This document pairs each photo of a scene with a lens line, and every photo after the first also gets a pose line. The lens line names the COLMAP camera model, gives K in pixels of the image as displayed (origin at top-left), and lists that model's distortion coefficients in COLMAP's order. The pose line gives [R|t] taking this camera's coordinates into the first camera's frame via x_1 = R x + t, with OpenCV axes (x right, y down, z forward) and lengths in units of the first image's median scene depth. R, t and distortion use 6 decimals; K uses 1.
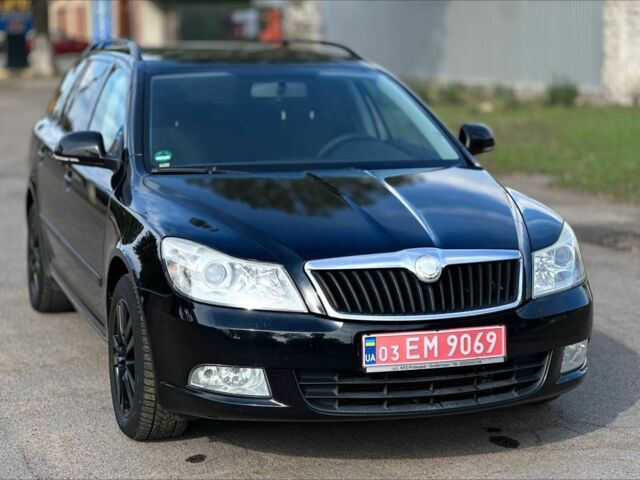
lens RADIAL K [[1584.3, 0, 320.0], [0, 1584.3, 240.0], [0, 0, 1]] dist [0.033842, 0.466583]
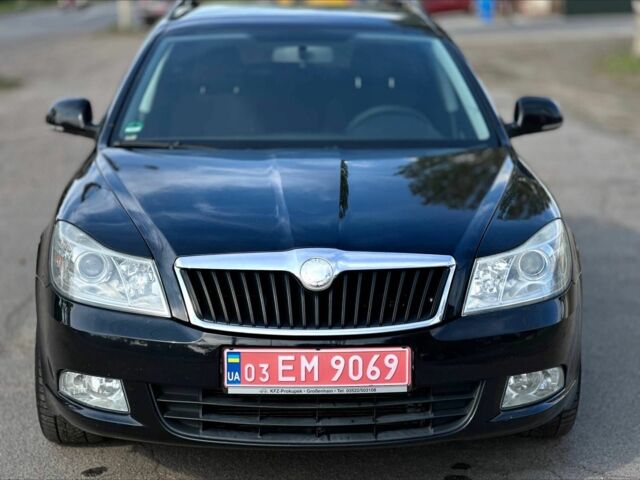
lens RADIAL K [[1584.3, 0, 320.0], [0, 1584.3, 240.0], [0, 0, 1]] dist [0.033842, 0.466583]
pose [[0.955580, 0.047952, -0.290805, 0.312138], [-0.040092, 0.998653, 0.032929, -0.027277], [0.291993, -0.019807, 0.956215, 0.205939]]
